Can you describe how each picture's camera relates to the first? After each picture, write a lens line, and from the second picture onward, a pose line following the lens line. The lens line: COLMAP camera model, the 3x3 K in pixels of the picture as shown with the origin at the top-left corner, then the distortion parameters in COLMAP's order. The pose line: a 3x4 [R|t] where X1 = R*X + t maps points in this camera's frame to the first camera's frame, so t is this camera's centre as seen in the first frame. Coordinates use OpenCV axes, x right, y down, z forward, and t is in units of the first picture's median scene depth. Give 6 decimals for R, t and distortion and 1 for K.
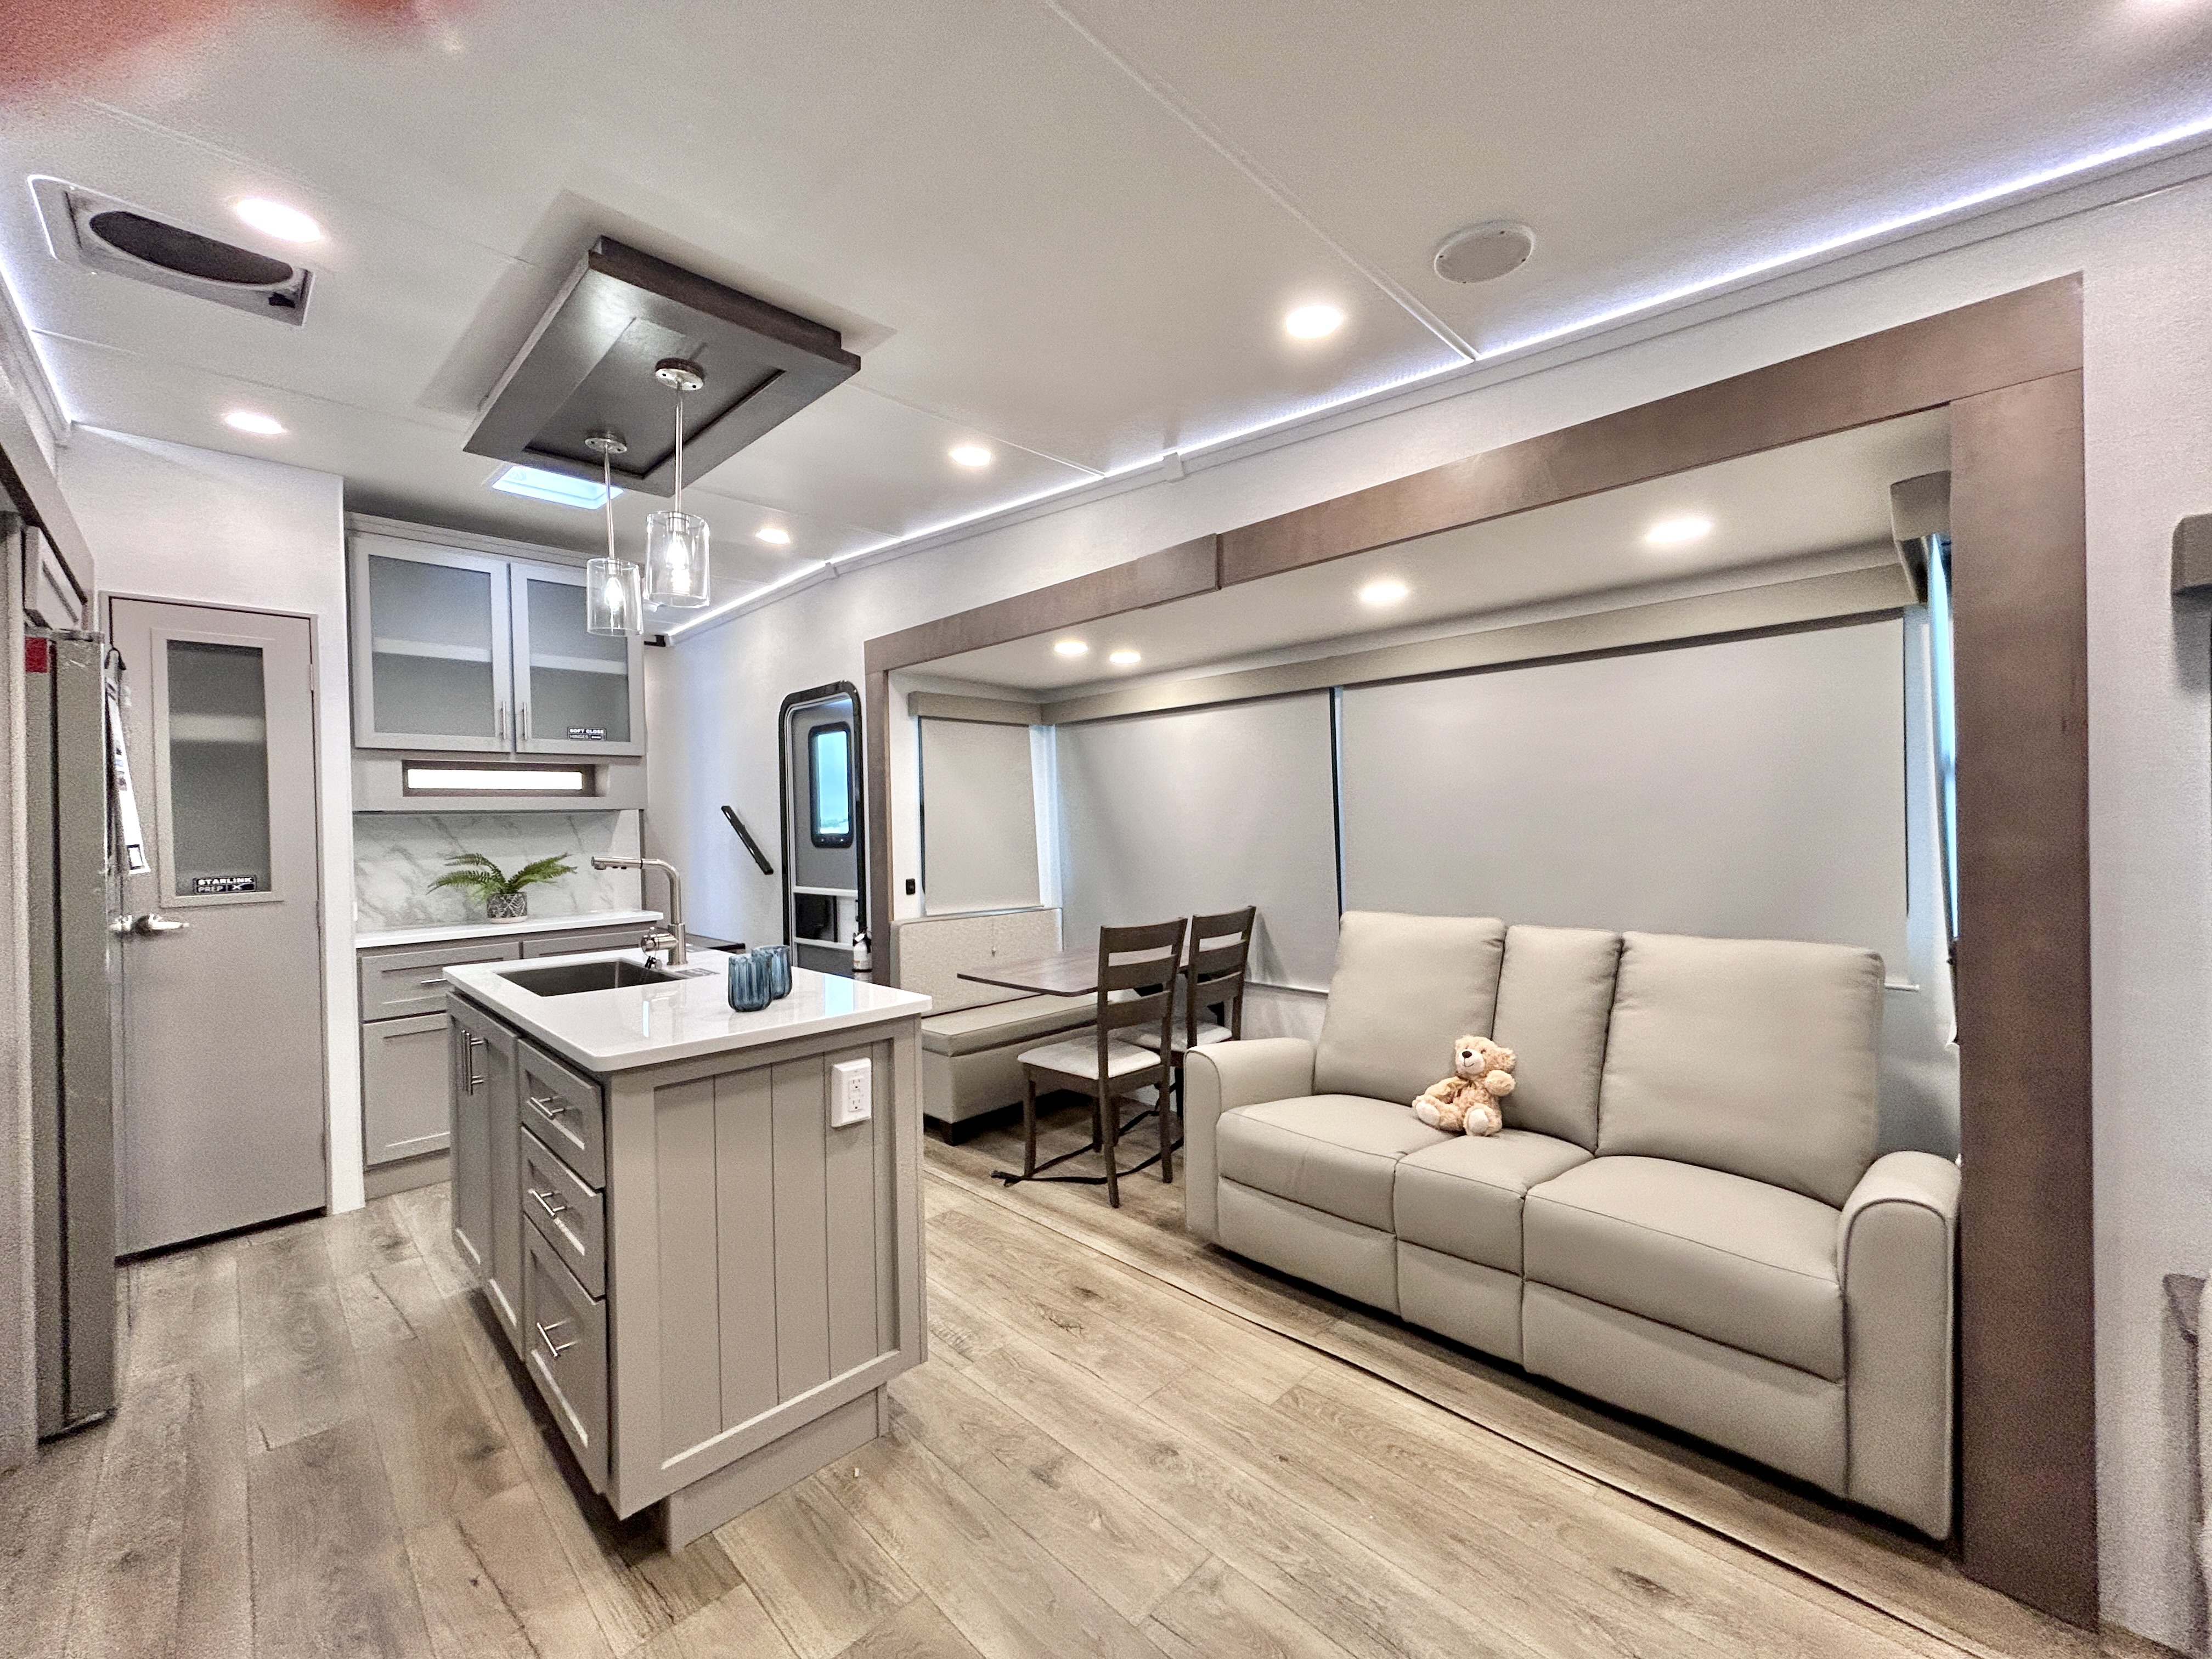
lens RADIAL K [[886.7, 0, 1101.9], [0, 886.7, 826.5], [0, 0, 1]] dist [-0.000966, 0.000202]
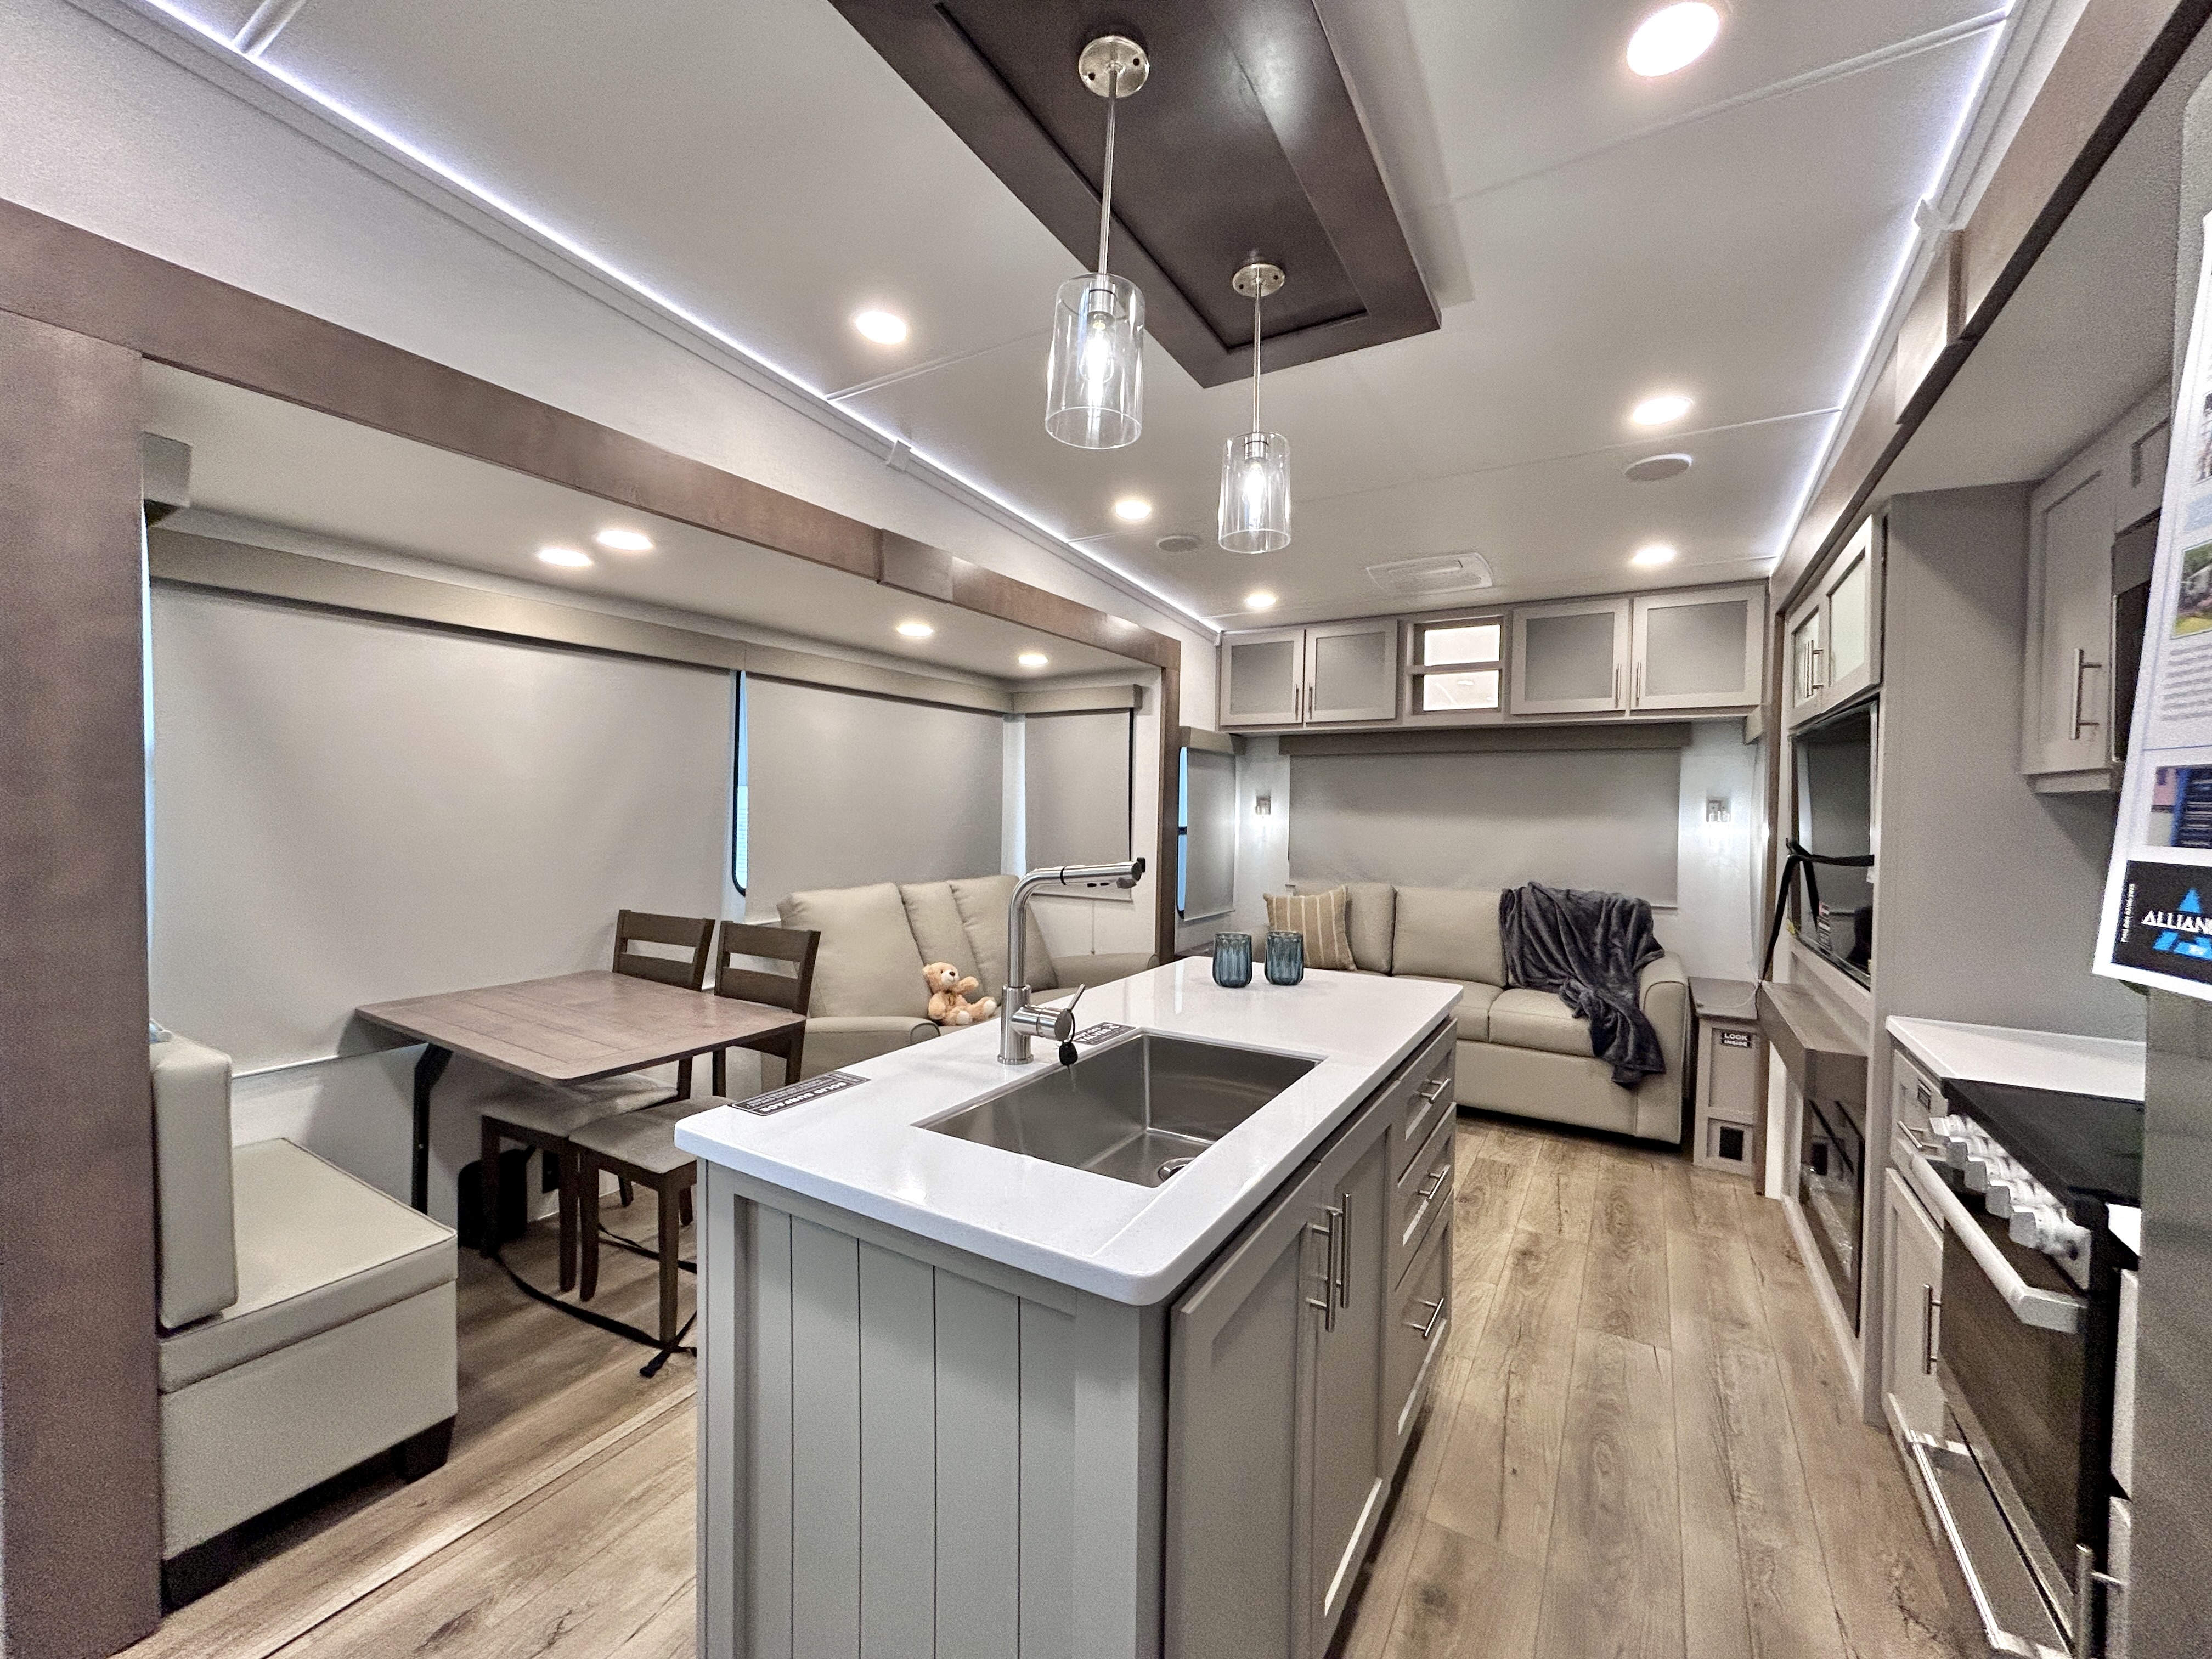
lens RADIAL K [[886.7, 0, 1104.8], [0, 886.7, 826.7], [0, 0, 1]] dist [-0.000966, 0.000202]
pose [[-0.237485, -0.006657, 0.971368, -0.852592], [-0.005630, 0.999969, 0.005477, 0.007559], [-0.971375, -0.004168, -0.237516, 0.903291]]
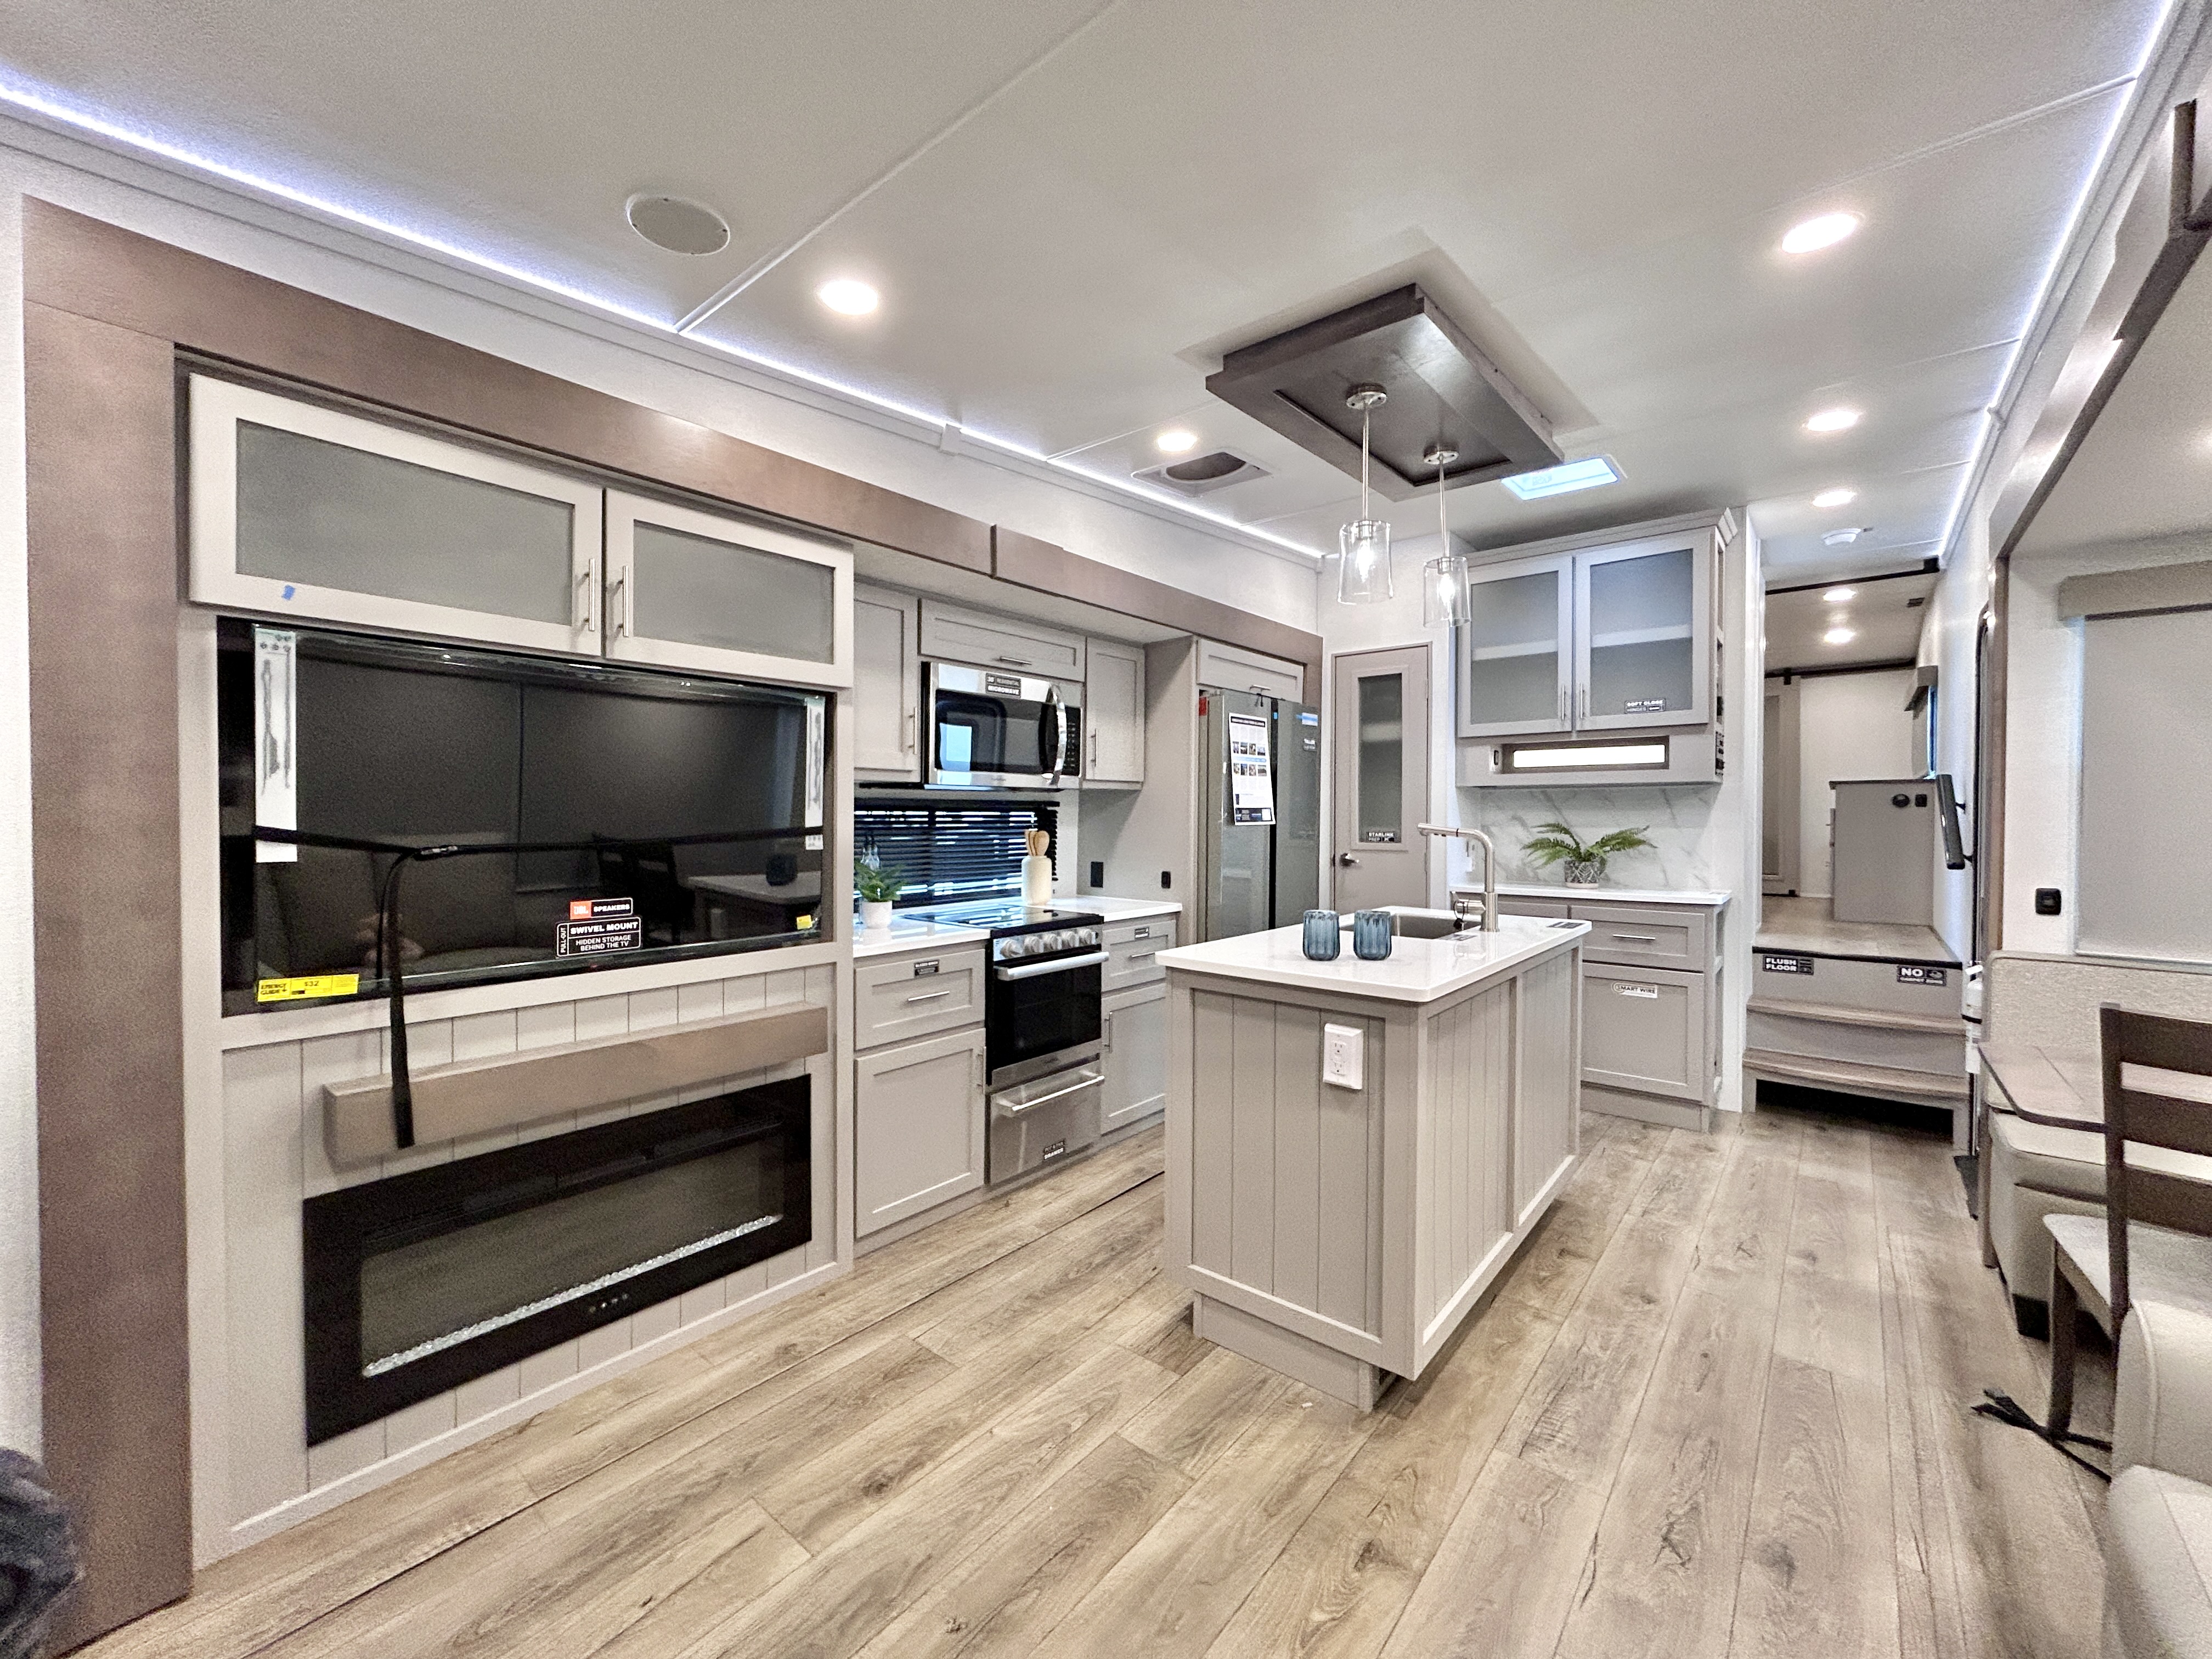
lens RADIAL K [[886.7, 0, 1104.7], [0, 886.7, 827.6], [0, 0, 1]] dist [-0.000966, 0.000202]
pose [[0.091131, 0.036737, -0.995161, 0.428045], [-0.008632, 0.999311, 0.036100, 0.000199], [0.995802, 0.005300, 0.091385, 0.383565]]
